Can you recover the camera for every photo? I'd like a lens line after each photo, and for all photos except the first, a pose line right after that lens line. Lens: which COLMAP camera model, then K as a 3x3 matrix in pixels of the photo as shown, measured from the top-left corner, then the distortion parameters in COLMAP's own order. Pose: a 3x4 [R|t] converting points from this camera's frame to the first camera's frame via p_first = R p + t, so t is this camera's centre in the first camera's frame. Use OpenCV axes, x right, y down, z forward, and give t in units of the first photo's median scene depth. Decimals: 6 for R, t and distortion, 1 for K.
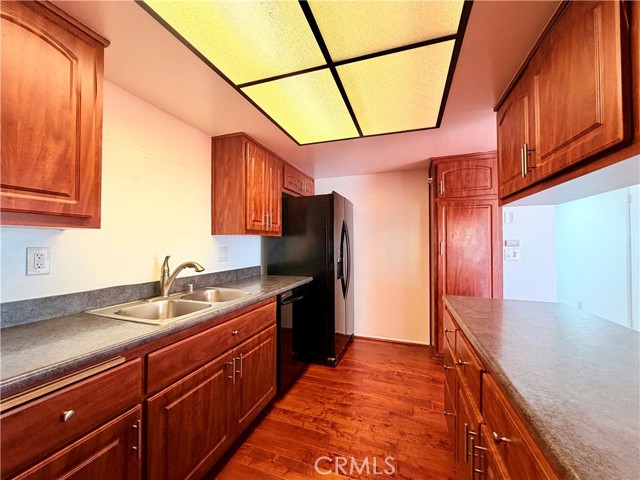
lens RADIAL K [[264.4, 0, 320.0], [0, 264.4, 240.0], [0, 0, 1]] dist [-0.000692, -0.000177]
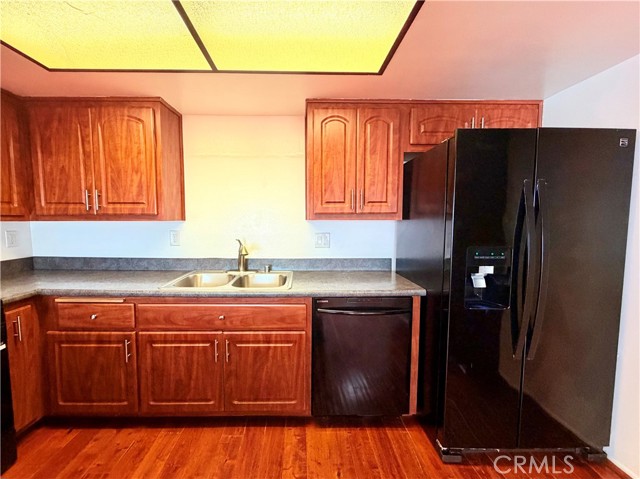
lens RADIAL K [[264.4, 0, 320.0], [0, 264.4, 239.5], [0, 0, 1]] dist [-0.000692, -0.000177]
pose [[0.330656, 0.076808, -0.940621, 0.856236], [0.010459, 0.996323, 0.085033, -0.048296], [0.943693, -0.037955, 0.328637, 1.146799]]
